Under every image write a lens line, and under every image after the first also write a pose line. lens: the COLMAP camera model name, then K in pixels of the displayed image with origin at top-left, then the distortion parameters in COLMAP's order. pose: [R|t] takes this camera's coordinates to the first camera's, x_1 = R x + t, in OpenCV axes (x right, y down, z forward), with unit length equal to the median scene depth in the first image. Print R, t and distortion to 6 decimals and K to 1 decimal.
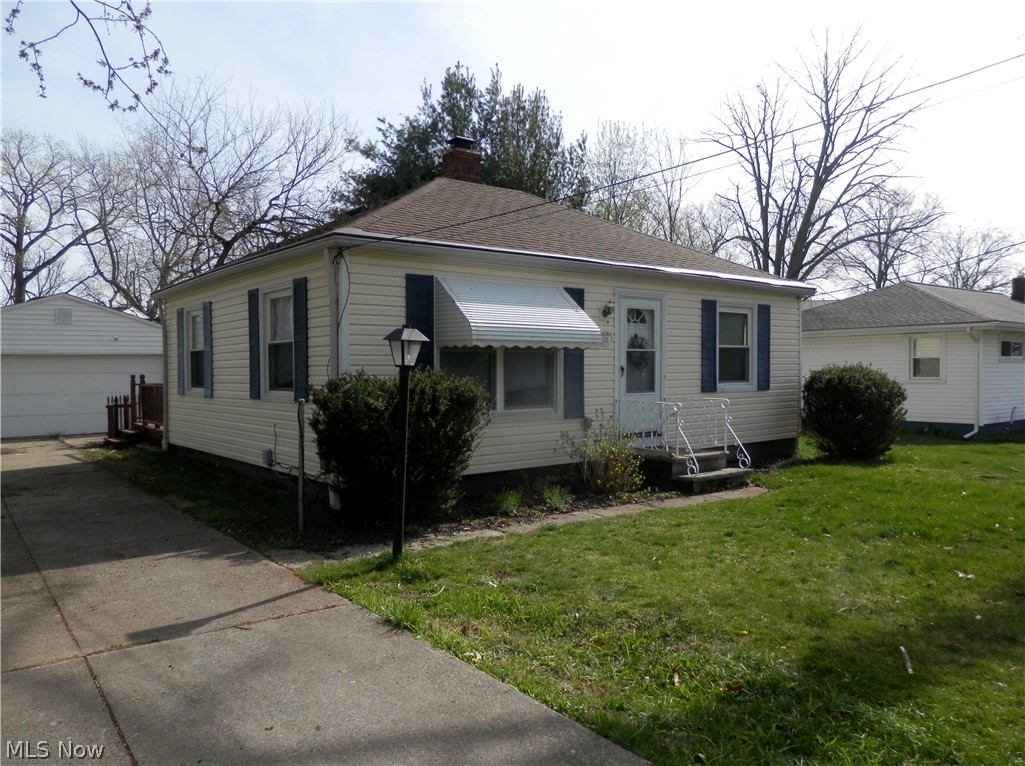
lens RADIAL K [[756.0, 0, 514.7], [0, 756.0, 381.7], [0, 0, 1]] dist [-0.002720, 0.006903]
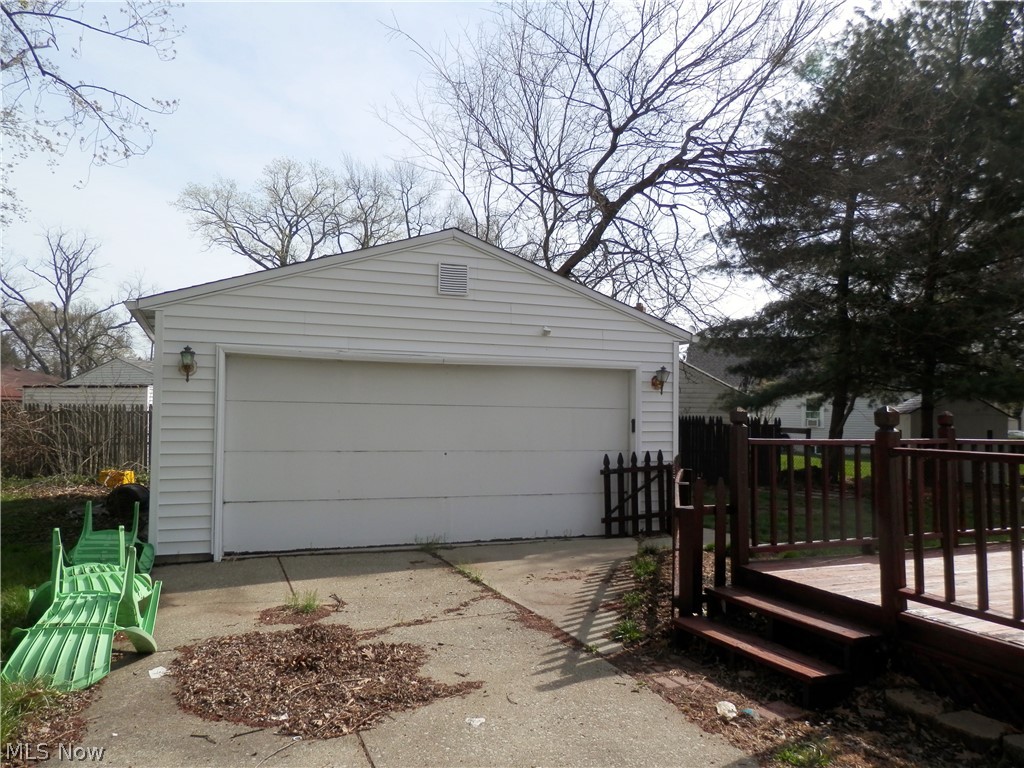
lens RADIAL K [[755.2, 0, 507.6], [0, 755.2, 380.2], [0, 0, 1]] dist [-0.002720, 0.006903]
pose [[0.964083, 0.007181, -0.265505, -0.667782], [-0.023708, 0.997971, -0.059093, -0.000419], [0.264541, 0.063265, 0.962297, 0.865334]]
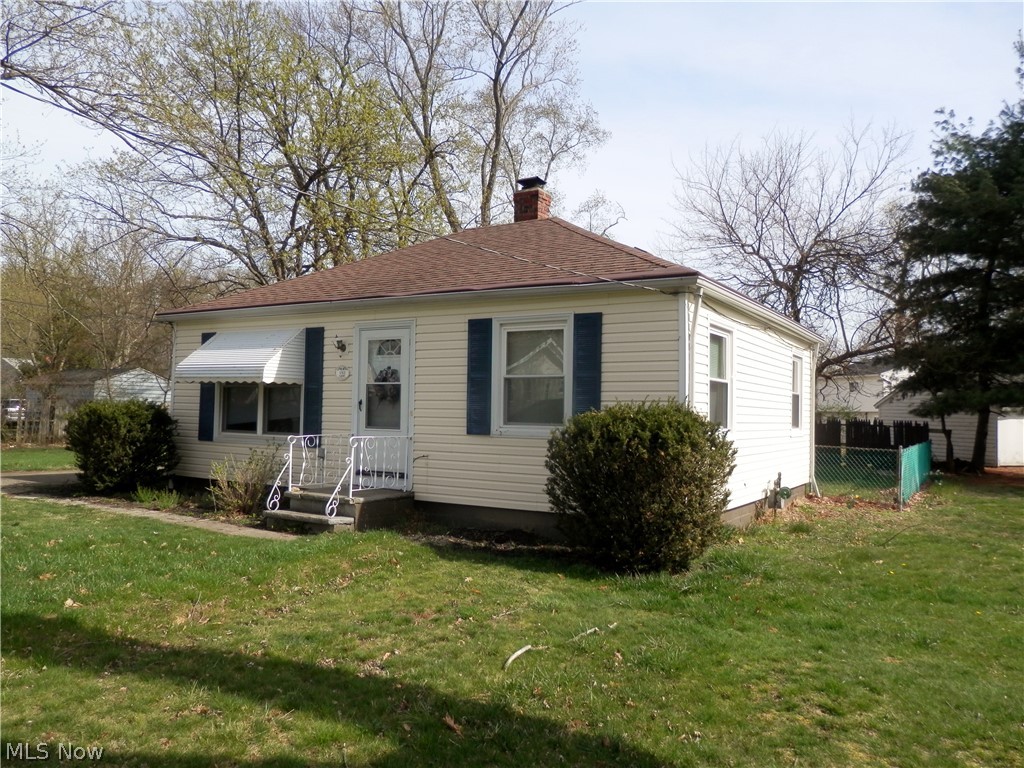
lens RADIAL K [[755.2, 0, 514.0], [0, 755.2, 381.5], [0, 0, 1]] dist [-0.002720, 0.006903]
pose [[0.353998, -0.023672, -0.934946, 0.993336], [-0.038300, 0.998474, -0.039782, -0.011436], [0.934462, 0.049891, 0.352551, 0.739002]]
